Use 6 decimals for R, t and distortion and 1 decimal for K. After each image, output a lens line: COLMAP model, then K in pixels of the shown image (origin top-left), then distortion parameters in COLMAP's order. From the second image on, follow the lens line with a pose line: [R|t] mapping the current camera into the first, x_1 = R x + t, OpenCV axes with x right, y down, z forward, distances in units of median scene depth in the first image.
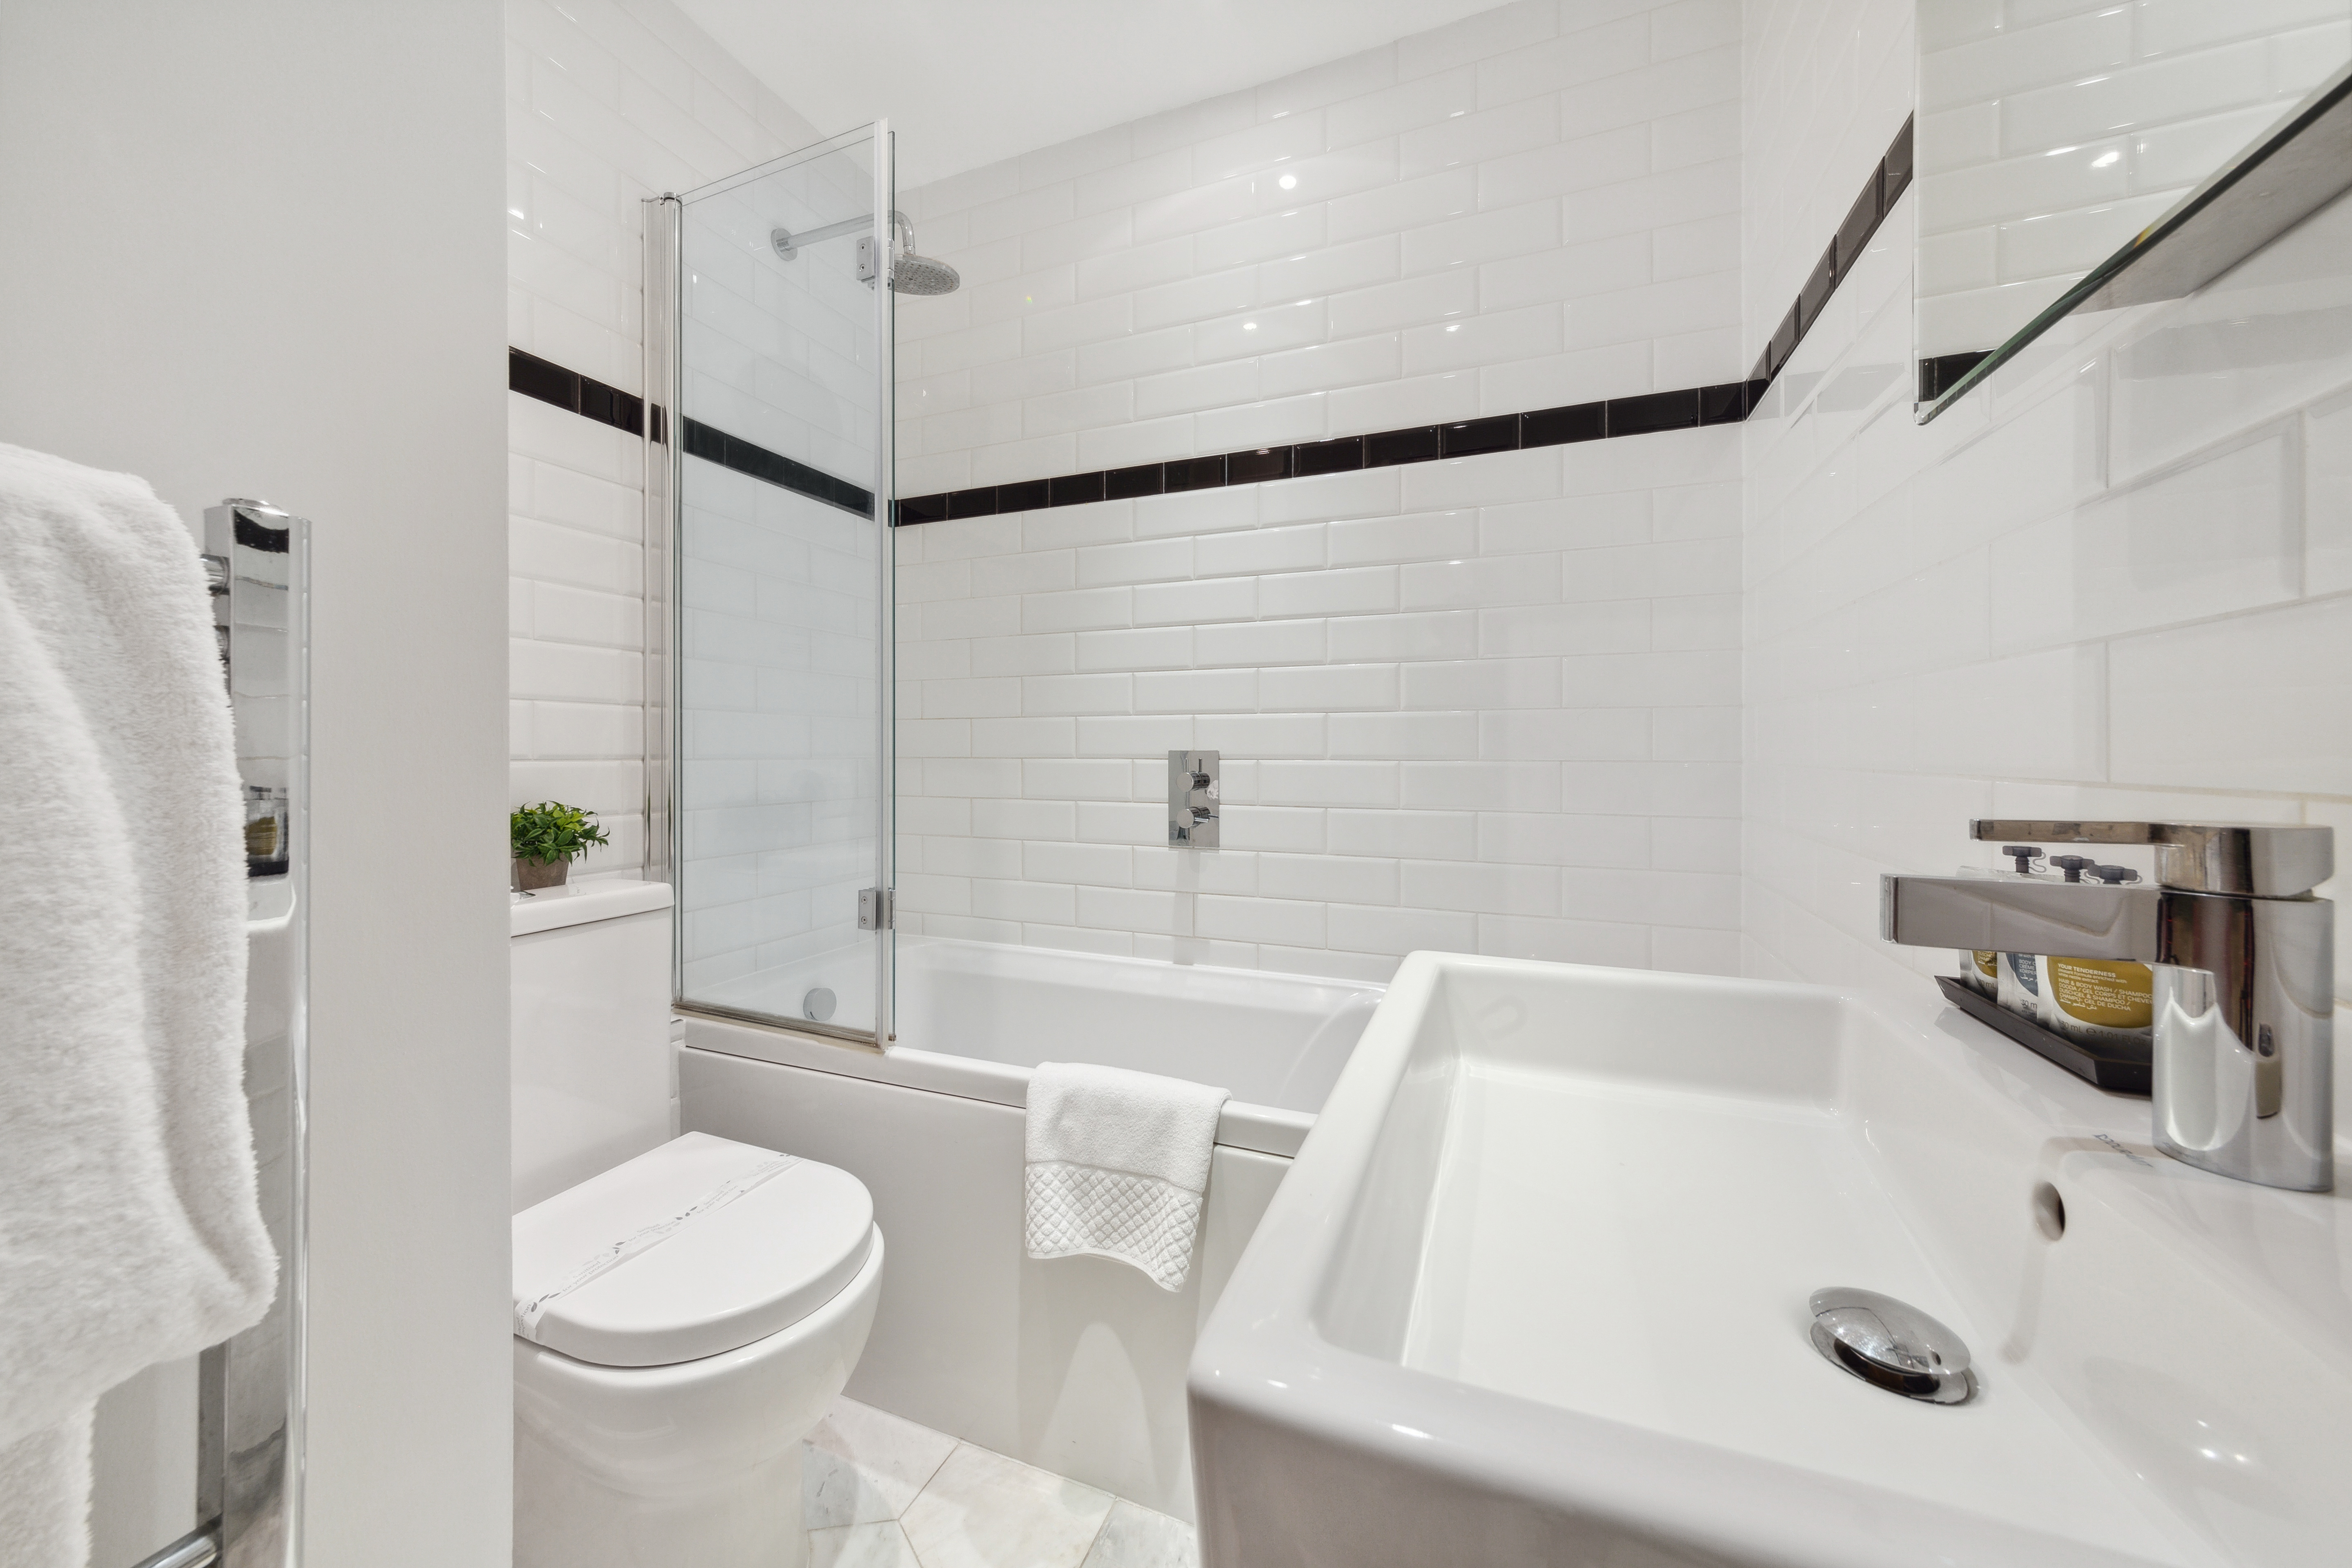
lens RADIAL K [[833.8, 0, 1179.2], [0, 833.8, 745.7], [0, 0, 1]] dist [0.000849, 0.000110]
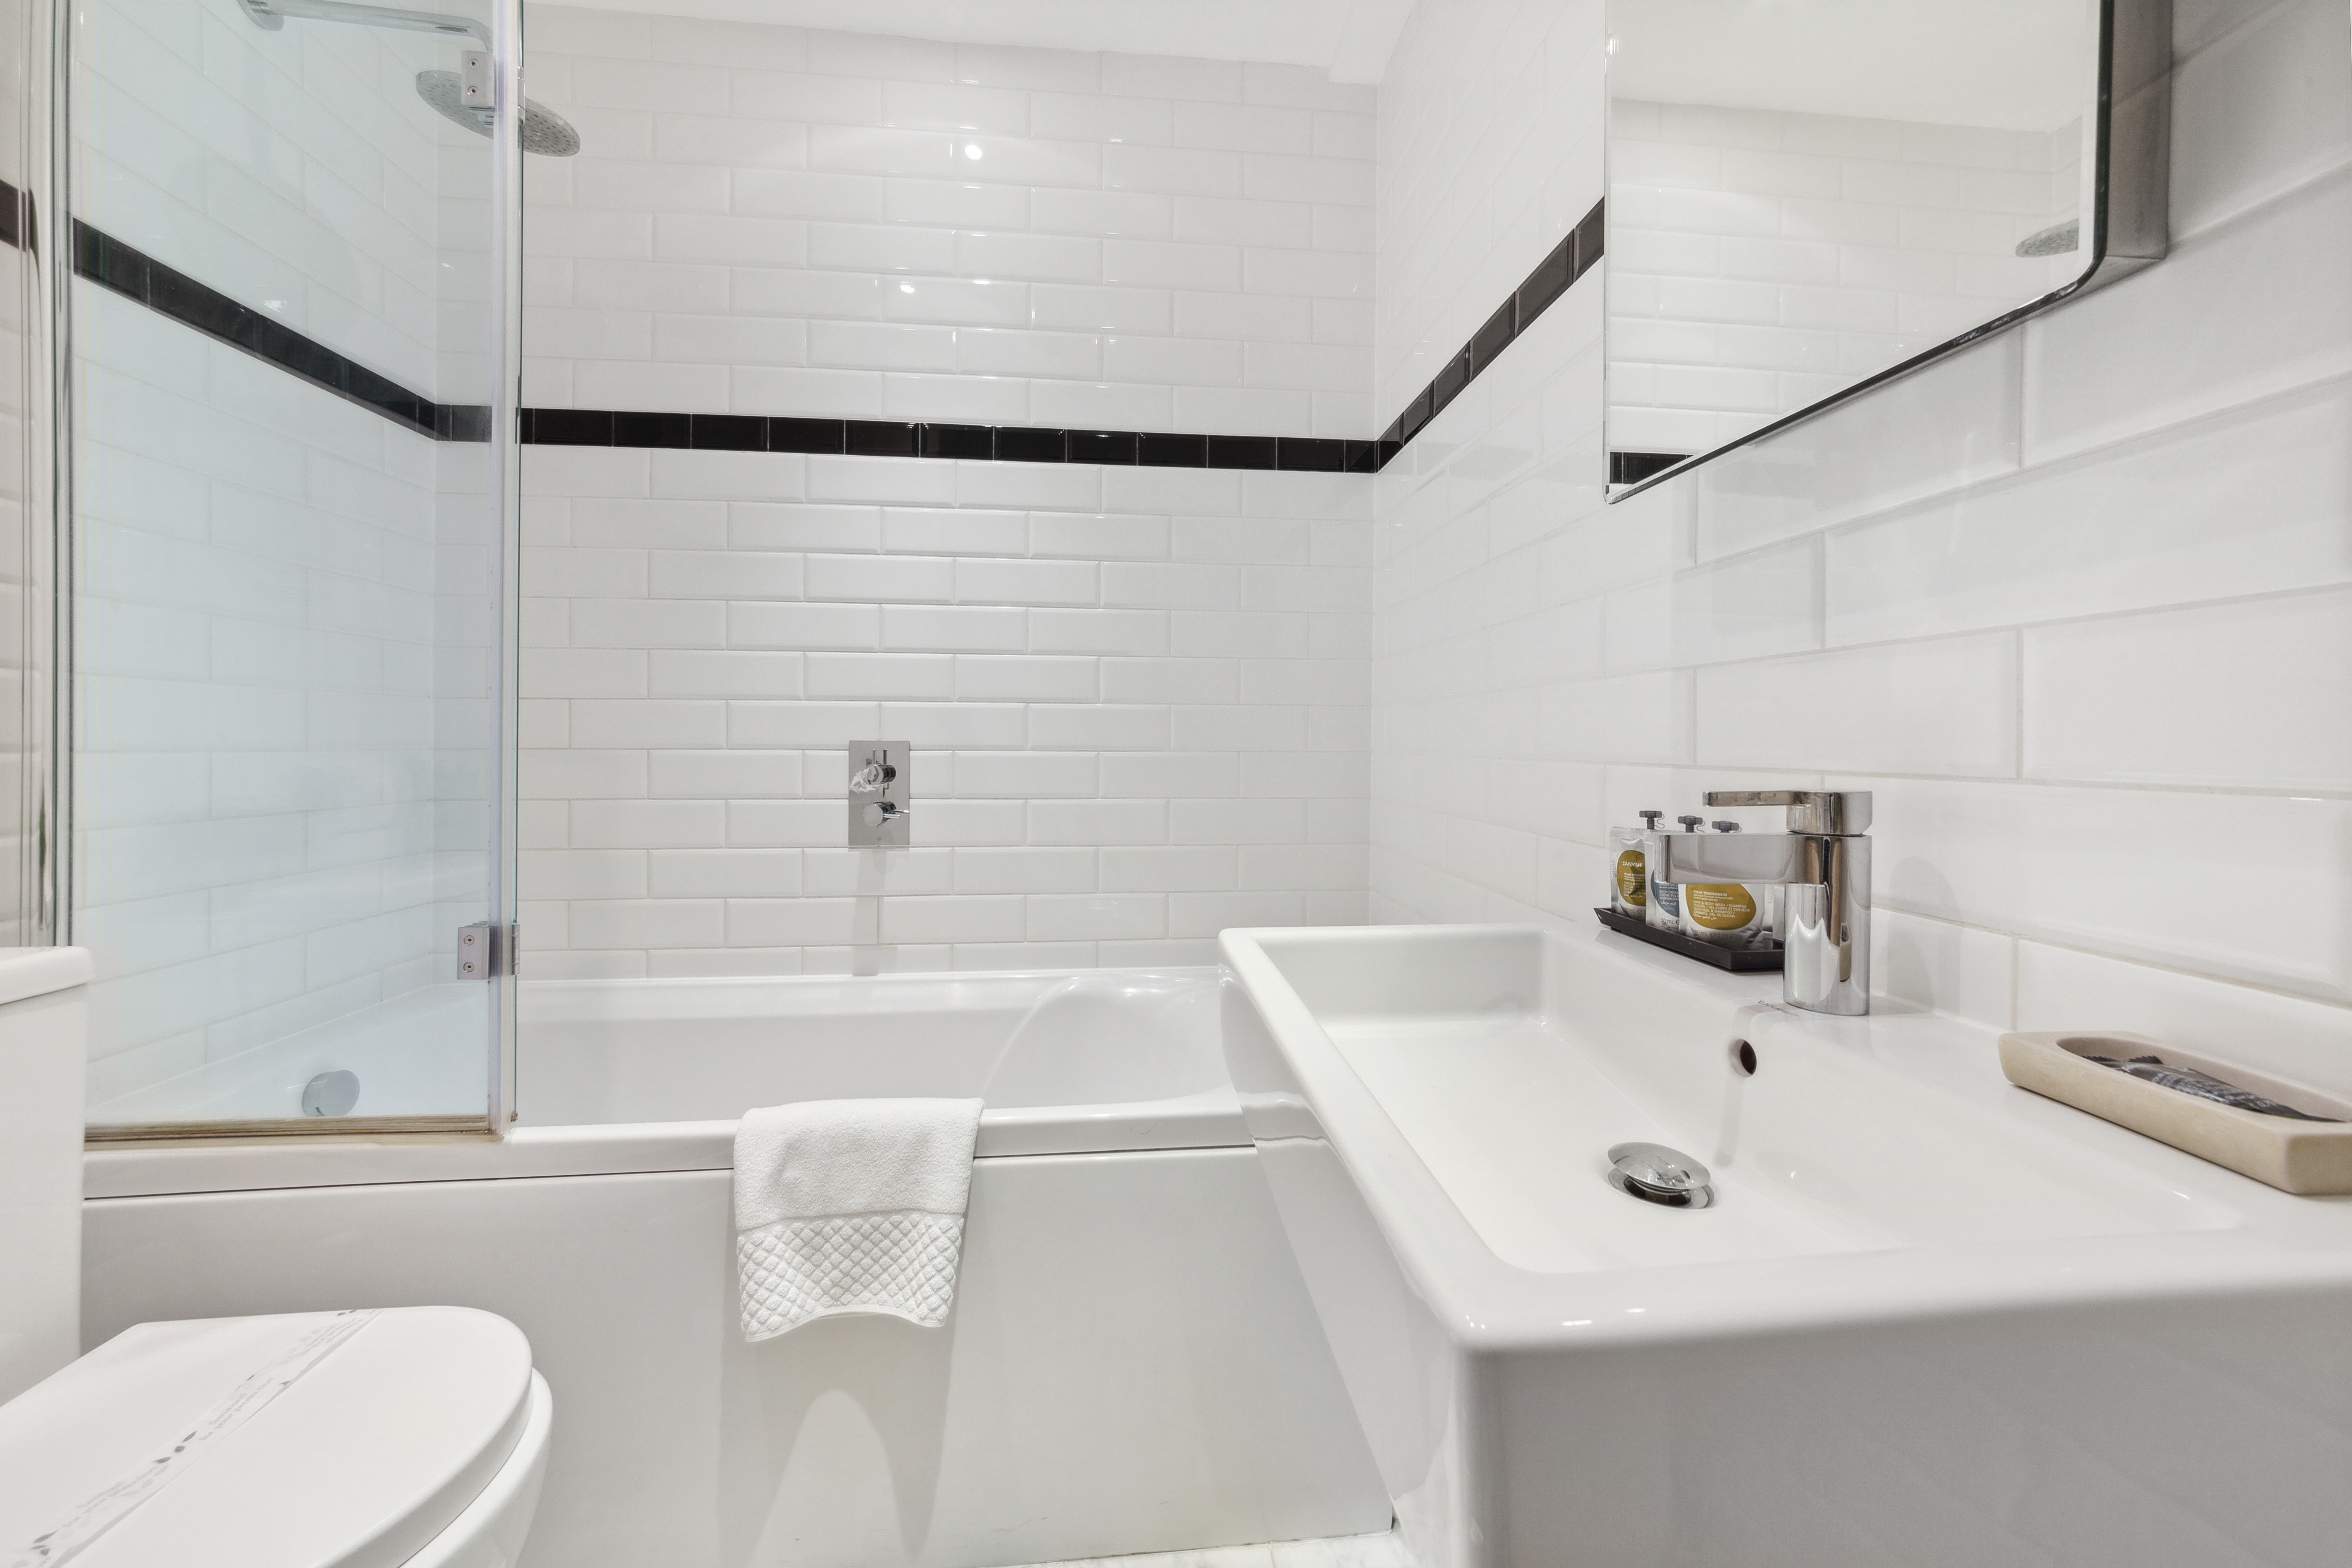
lens RADIAL K [[834.5, 0, 1178.0], [0, 834.5, 739.1], [0, 0, 1]] dist [-0.010163, 0.003595]
pose [[0.887478, 0.004292, 0.460829, -0.181200], [-0.005917, 0.999980, 0.002082, 0.000374], [-0.460811, -0.004574, 0.887486, 0.059391]]
